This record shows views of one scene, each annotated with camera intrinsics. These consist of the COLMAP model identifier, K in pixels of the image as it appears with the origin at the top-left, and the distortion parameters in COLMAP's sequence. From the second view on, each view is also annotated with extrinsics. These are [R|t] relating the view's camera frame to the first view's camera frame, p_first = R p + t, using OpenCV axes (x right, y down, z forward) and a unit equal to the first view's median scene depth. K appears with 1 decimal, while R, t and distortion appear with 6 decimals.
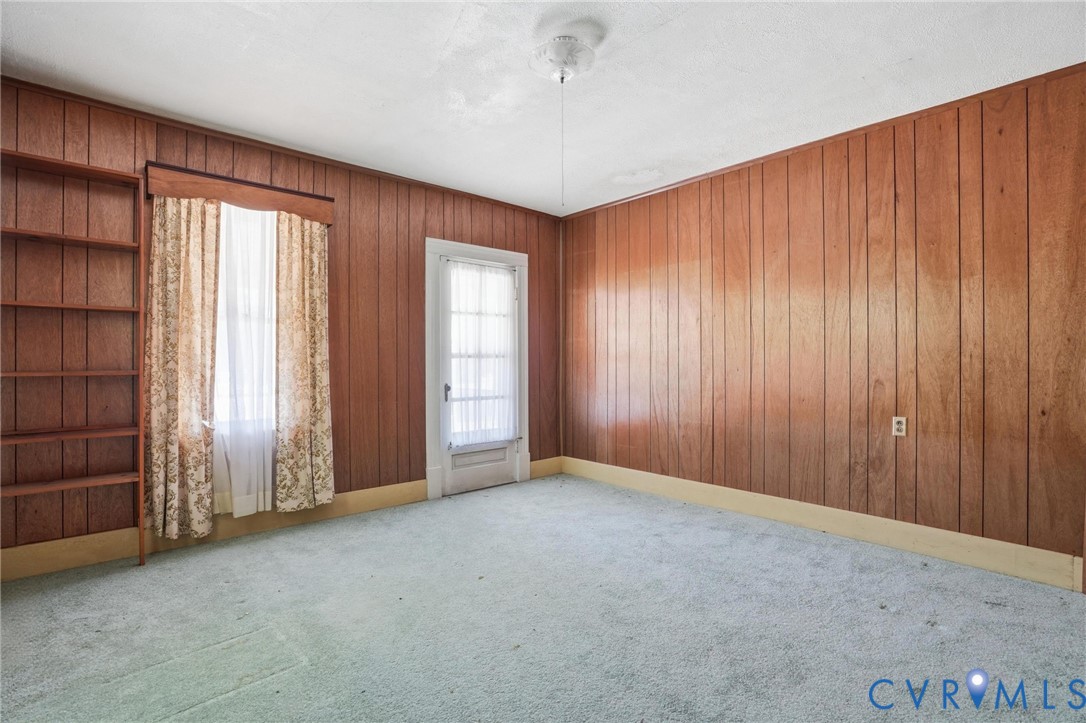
lens RADIAL K [[500.6, 0, 541.1], [0, 500.6, 362.2], [0, 0, 1]] dist [-0.032597, 0.008623]
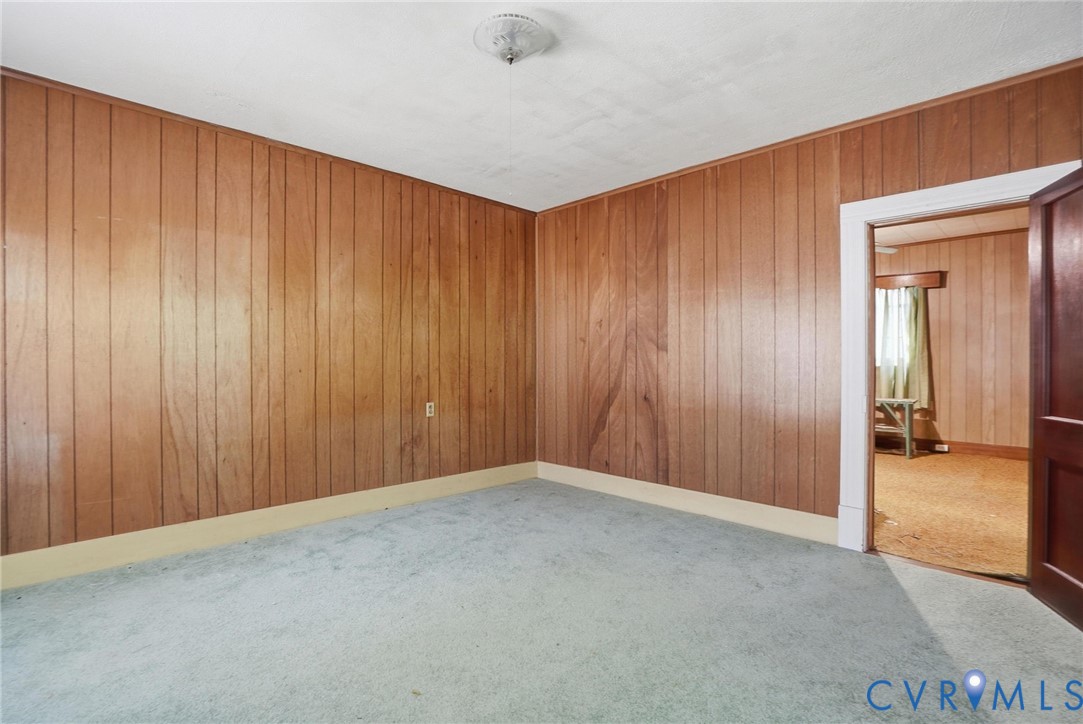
lens RADIAL K [[499.3, 0, 542.2], [0, 499.3, 359.6], [0, 0, 1]] dist [-0.032597, 0.008623]
pose [[-0.012305, 0.005027, 0.999912, -0.604666], [0.005555, 0.999972, -0.004959, 0.001136], [-0.999909, 0.005493, -0.012333, 0.658460]]
